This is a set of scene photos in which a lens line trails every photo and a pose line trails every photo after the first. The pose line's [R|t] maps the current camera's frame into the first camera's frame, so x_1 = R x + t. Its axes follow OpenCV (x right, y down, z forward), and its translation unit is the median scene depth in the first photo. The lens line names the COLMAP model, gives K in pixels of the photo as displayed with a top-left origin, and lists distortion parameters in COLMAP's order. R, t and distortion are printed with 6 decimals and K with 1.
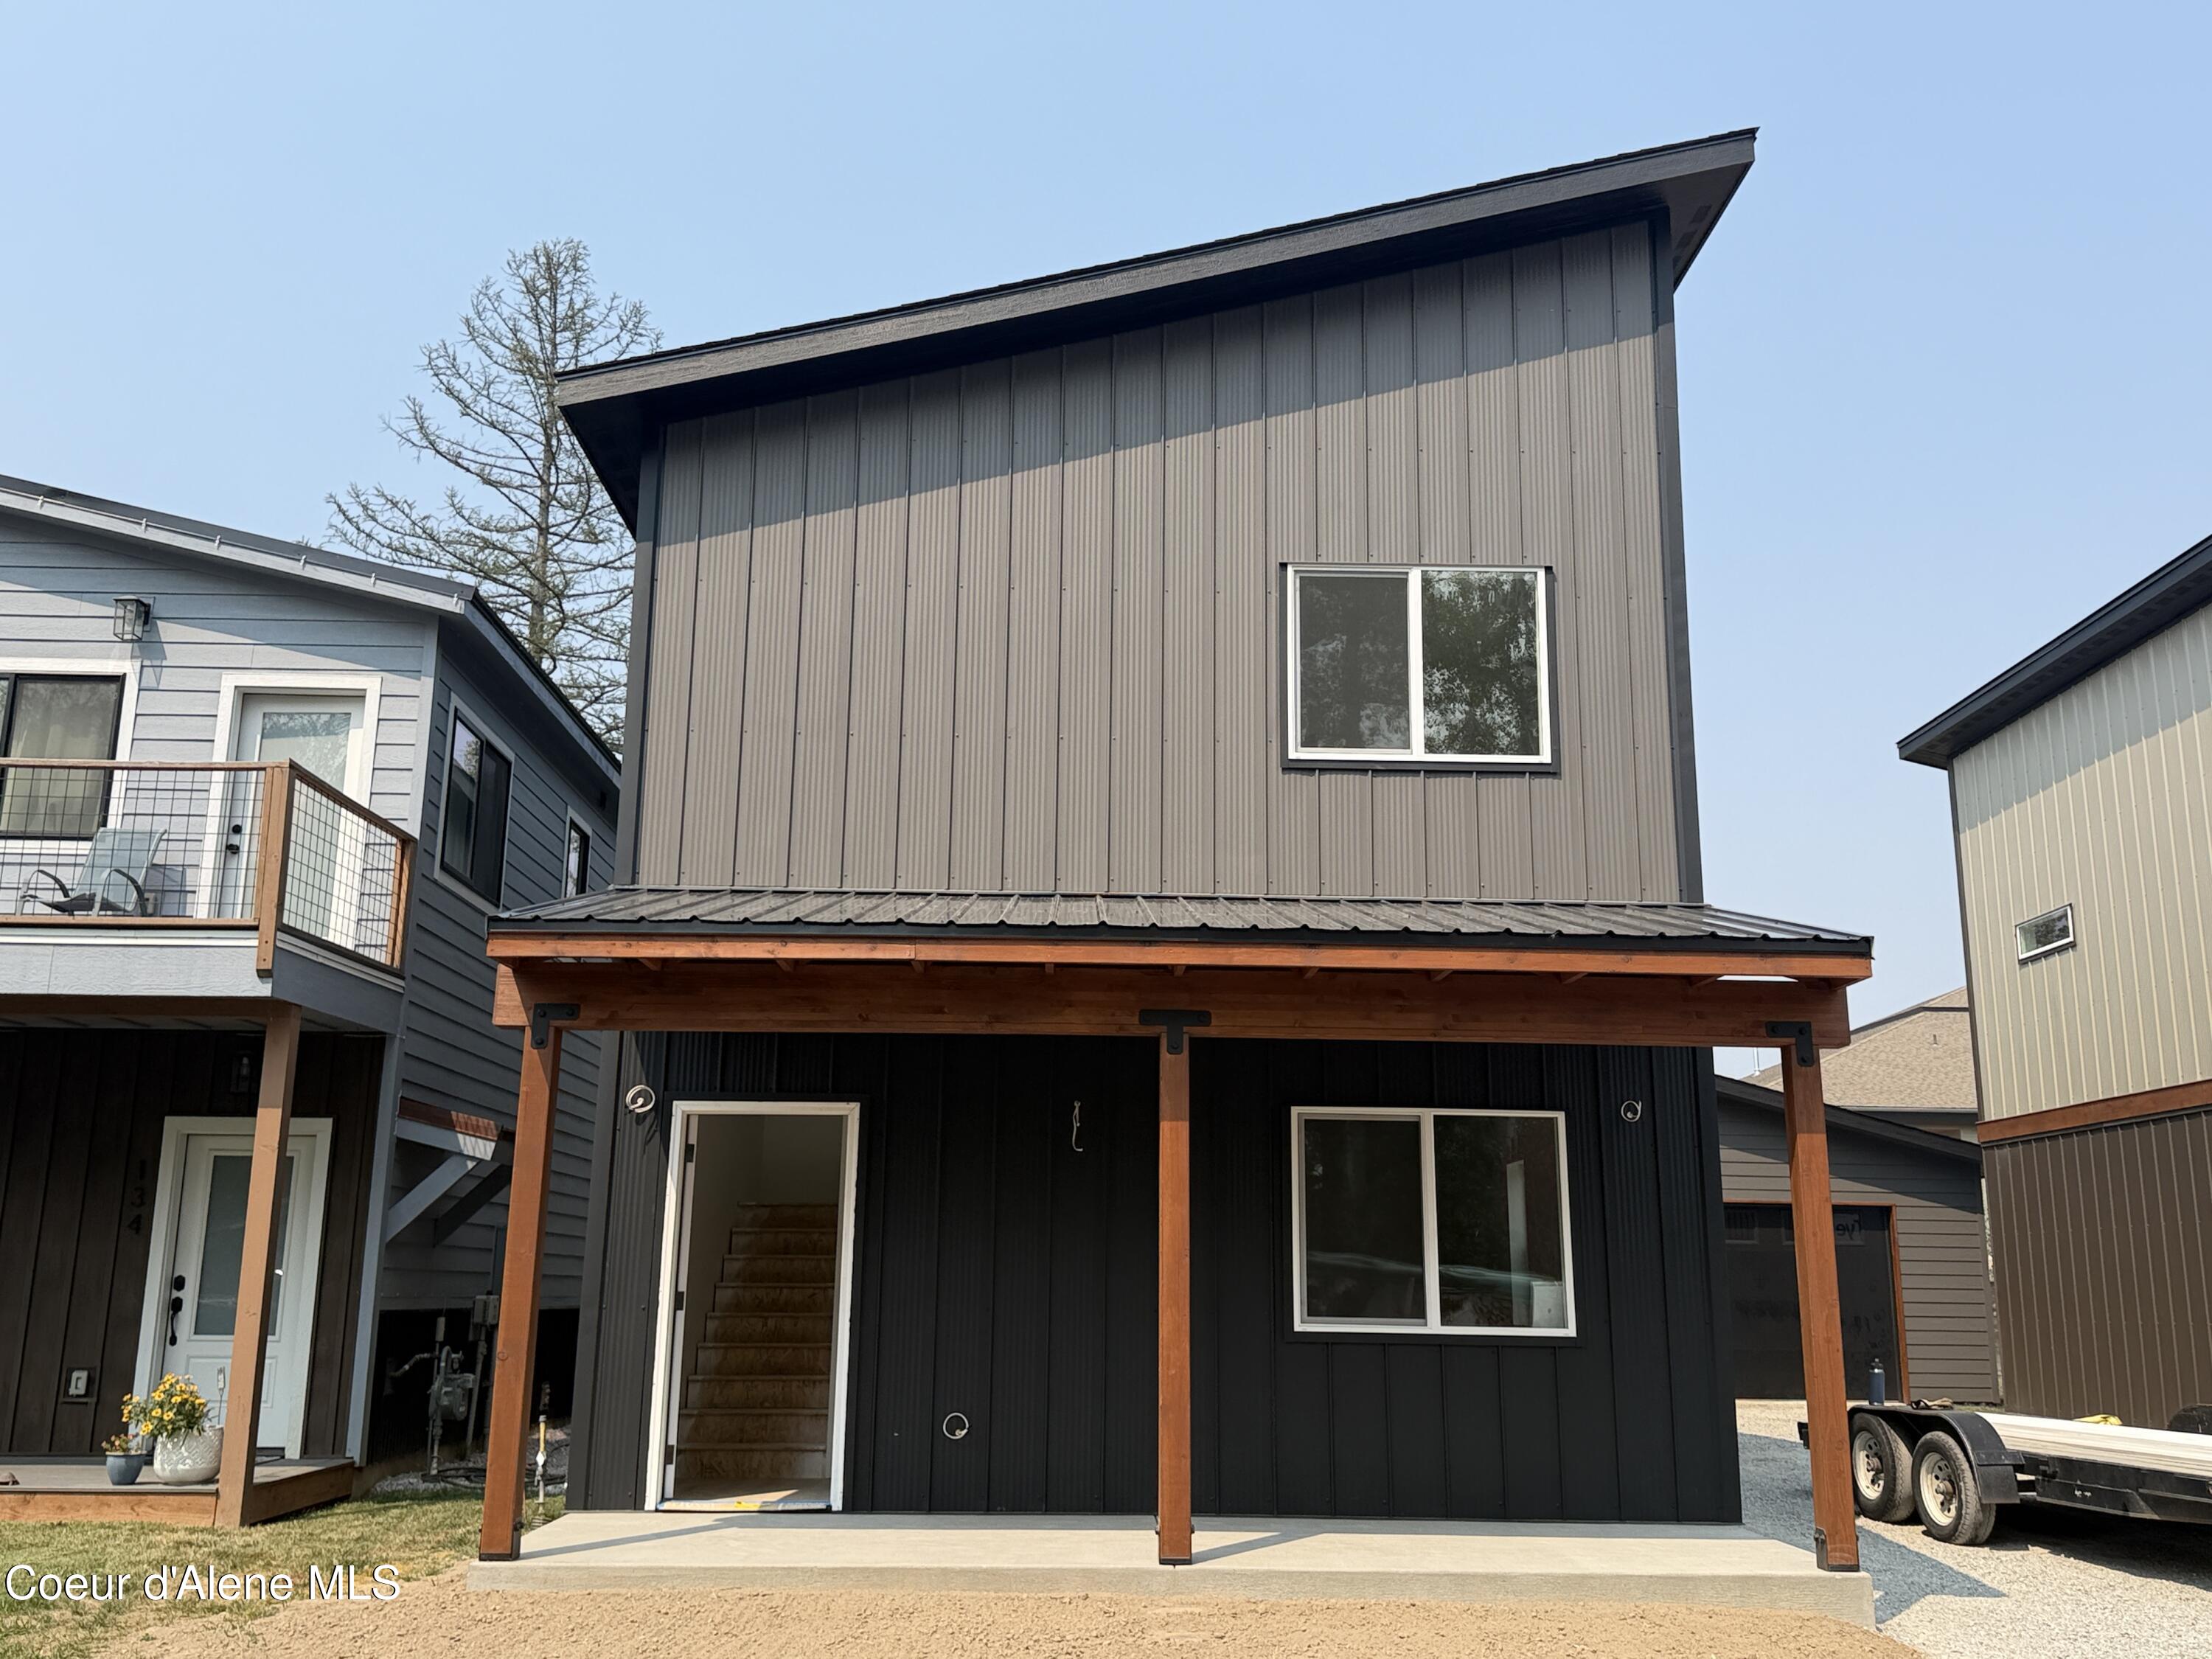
lens RADIAL K [[1979.3, 0, 1123.4], [0, 1979.3, 834.0], [0, 0, 1]] dist [0.154015, -0.301549]
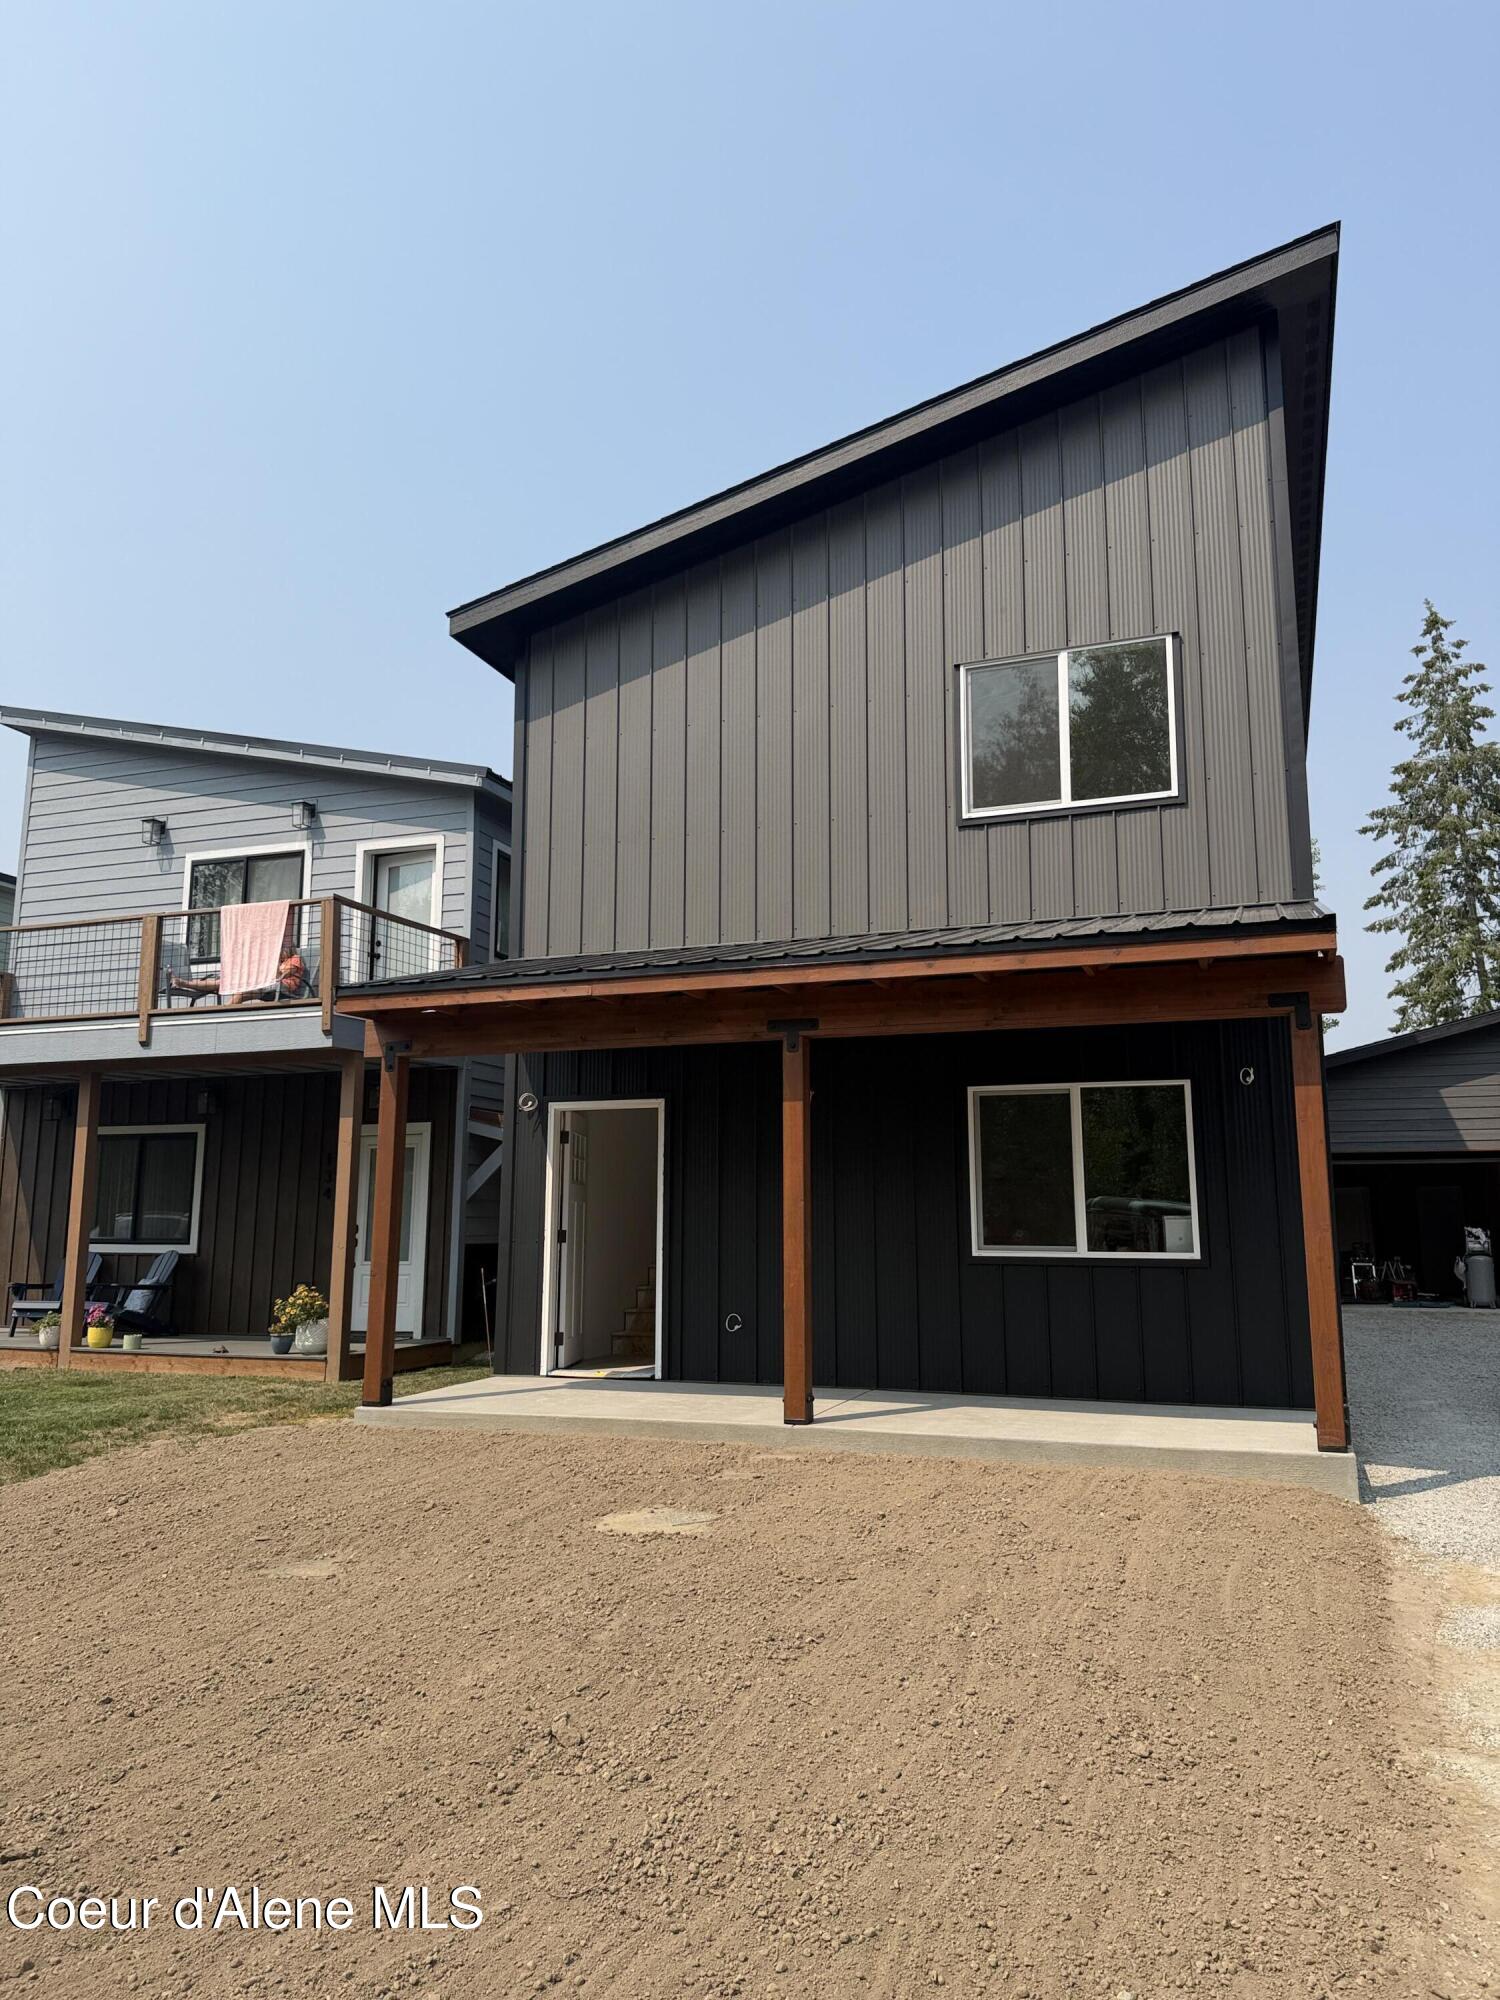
lens RADIAL K [[1397.2, 0, 760.6], [0, 1397.2, 1009.3], [0, 0, 1]] dist [0.159247, -0.349752]
pose [[0.930934, -0.068254, -0.358753, 0.290534], [0.092372, 0.994443, 0.050501, 0.027700], [0.353312, -0.080152, 0.932065, 0.099921]]
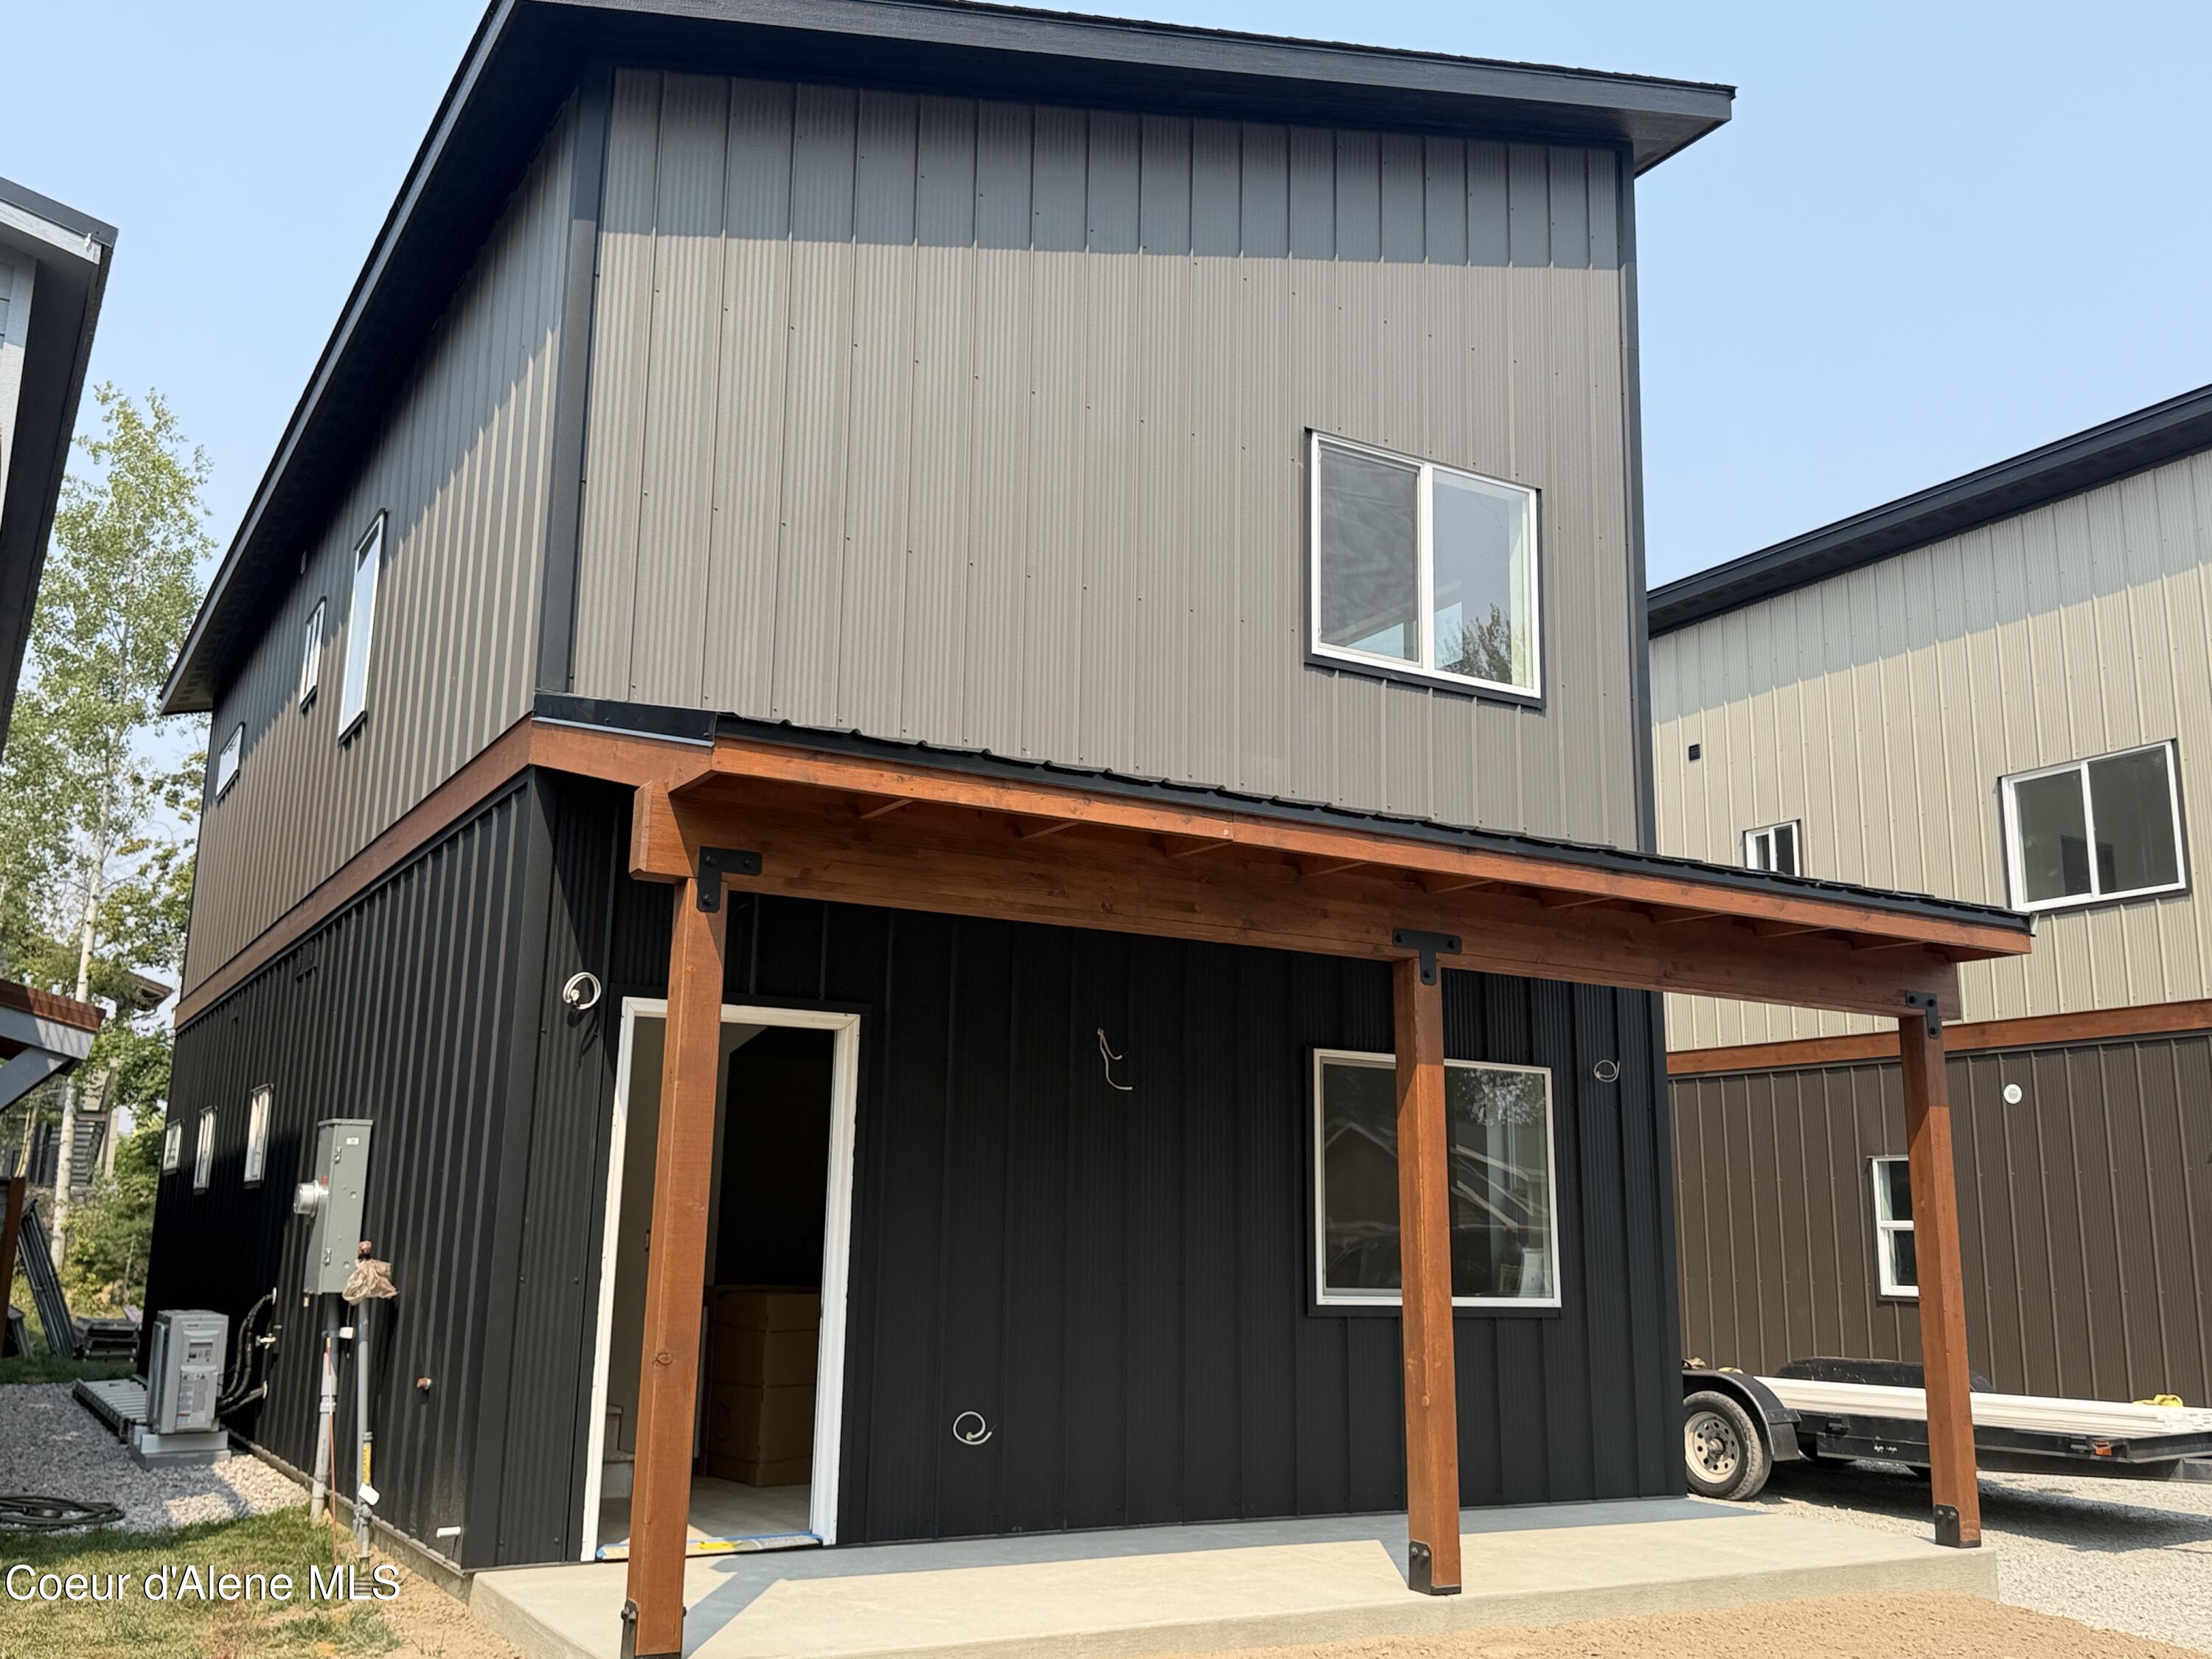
lens RADIAL K [[1979.3, 0, 1123.4], [0, 1979.3, 834.0], [0, 0, 1]] dist [0.154015, -0.301549]
pose [[0.871894, 0.103638, 0.478603, -0.415627], [-0.117841, 0.993032, -0.000359, 0.053440], [-0.475305, -0.056086, 0.878031, 0.277456]]
